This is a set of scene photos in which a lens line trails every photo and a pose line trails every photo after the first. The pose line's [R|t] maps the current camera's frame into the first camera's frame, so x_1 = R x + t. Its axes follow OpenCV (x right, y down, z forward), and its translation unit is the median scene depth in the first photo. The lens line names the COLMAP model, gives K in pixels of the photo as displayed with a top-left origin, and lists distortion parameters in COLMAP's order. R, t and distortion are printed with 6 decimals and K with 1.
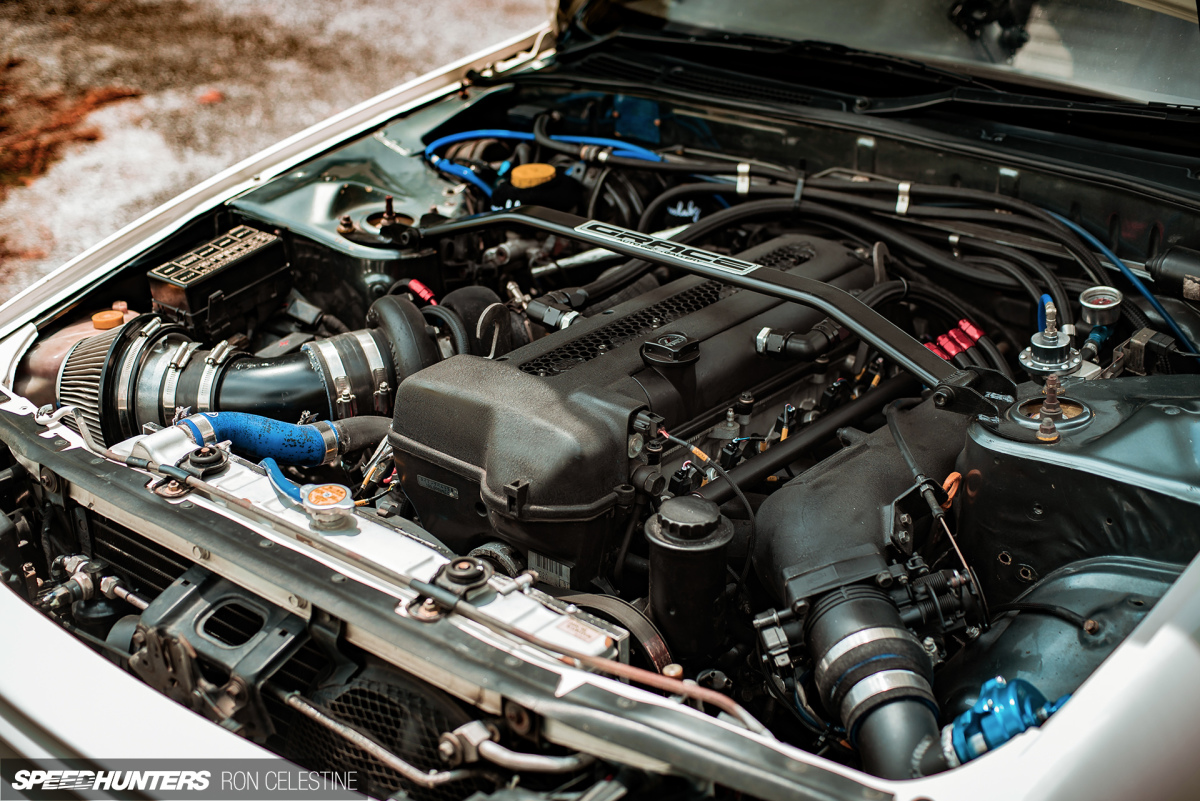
lens RADIAL K [[1953.3, 0, 600.0], [0, 1953.3, 400.5], [0, 0, 1]] dist [-0.159763, 0.169755]
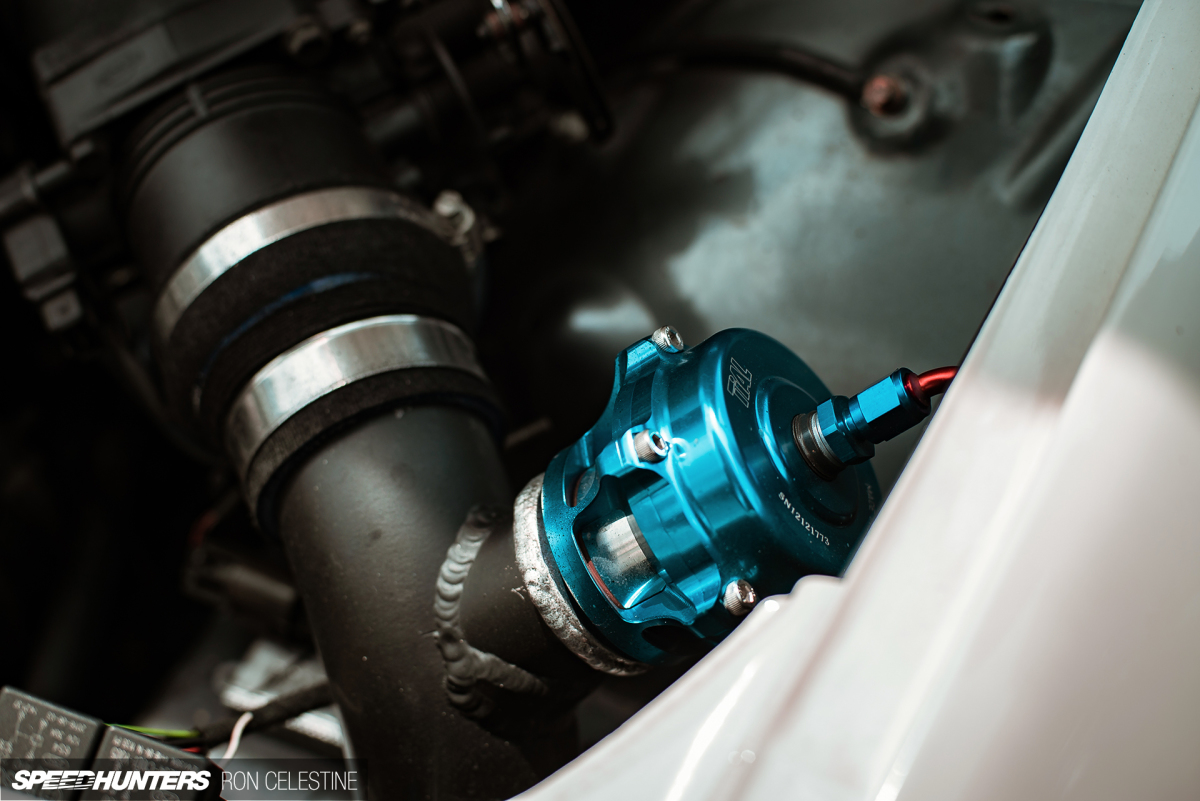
lens RADIAL K [[1953.3, 0, 600.0], [0, 1953.3, 400.5], [0, 0, 1]] dist [-0.159763, 0.169755]
pose [[0.969907, -0.185149, 0.158117, 0.132665], [0.123112, 0.933213, 0.337576, 0.040433], [-0.210059, -0.307951, 0.927923, 0.647878]]
